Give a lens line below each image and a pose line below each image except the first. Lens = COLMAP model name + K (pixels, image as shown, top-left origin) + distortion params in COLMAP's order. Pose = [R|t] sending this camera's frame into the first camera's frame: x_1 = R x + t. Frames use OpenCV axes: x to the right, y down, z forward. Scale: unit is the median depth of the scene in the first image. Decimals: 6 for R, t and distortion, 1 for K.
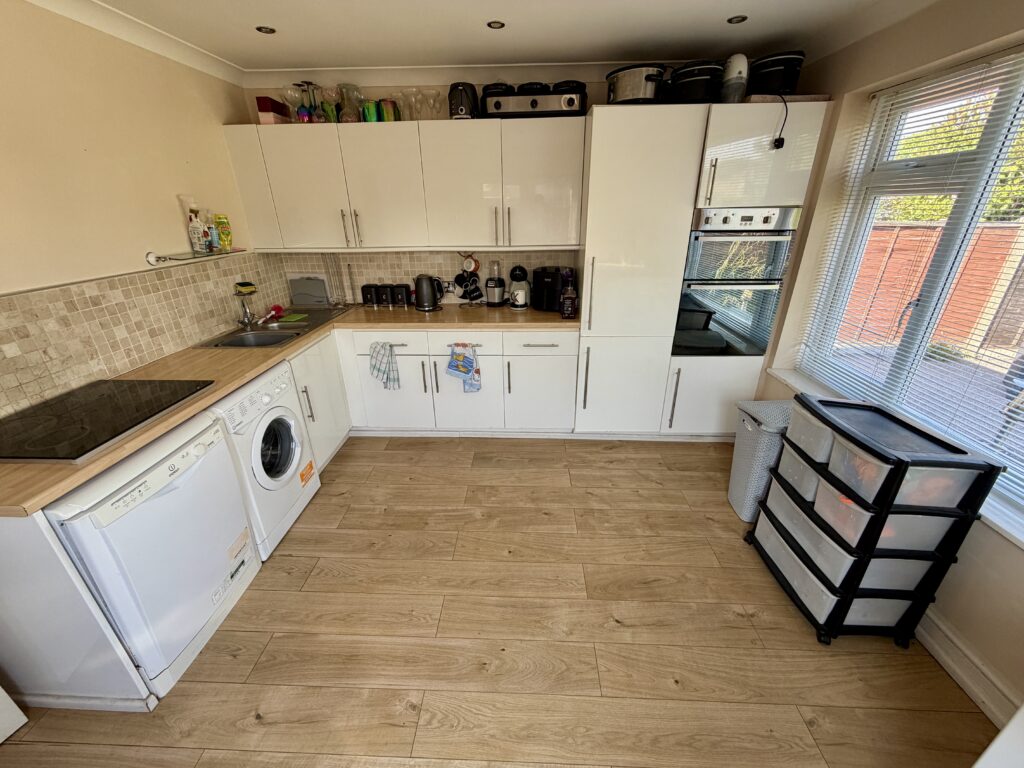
lens RADIAL K [[410.0, 0, 509.6], [0, 410.0, 387.6], [0, 0, 1]] dist [-0.001546, 0.000789]
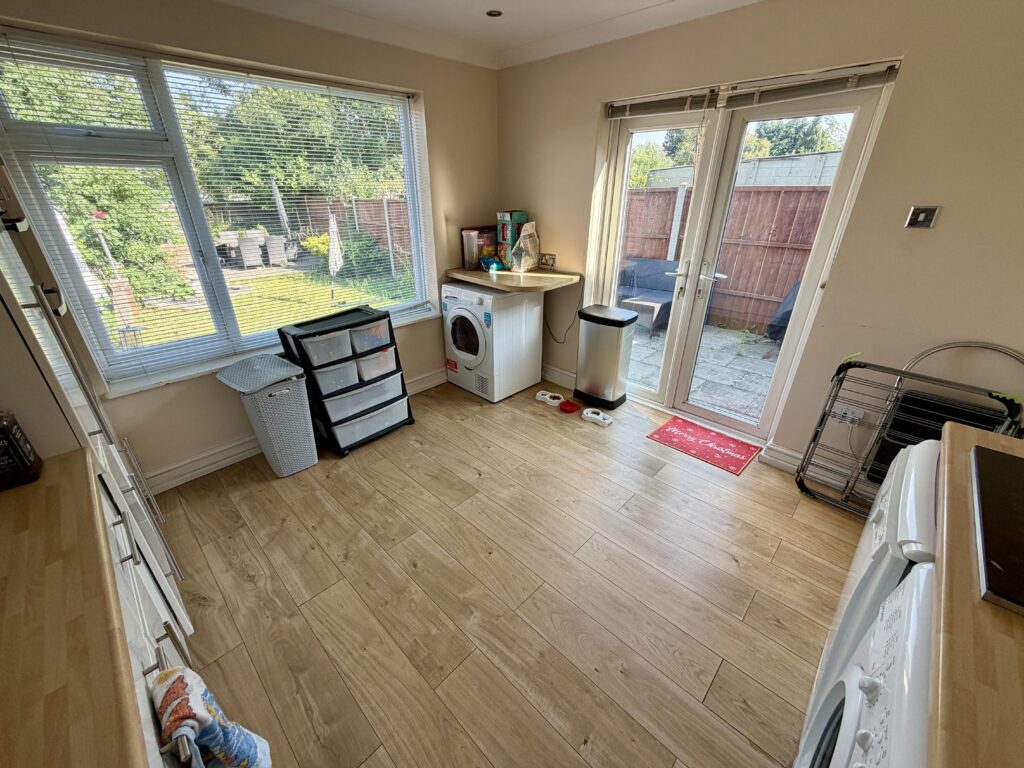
lens RADIAL K [[410.0, 0, 511.1], [0, 410.0, 385.7], [0, 0, 1]] dist [-0.001546, 0.000789]
pose [[-0.752733, -0.274335, 0.598442, -0.372404], [0.271277, 0.699013, 0.661657, -0.354556], [-0.599834, 0.660395, -0.451749, 0.878483]]
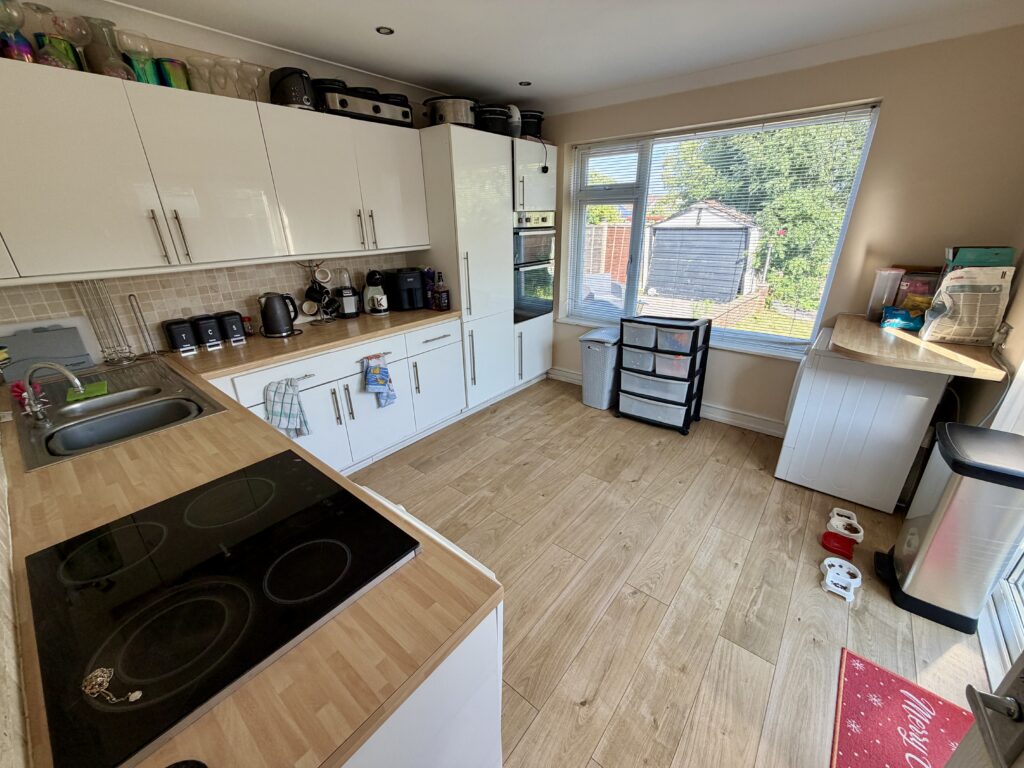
lens RADIAL K [[410.0, 0, 511.2], [0, 410.0, 387.7], [0, 0, 1]] dist [-0.001546, 0.000789]
pose [[0.597083, -0.306381, 0.741365, -0.646037], [0.327994, 0.936648, 0.122923, -0.051656], [-0.732060, 0.169768, 0.659748, 0.179097]]
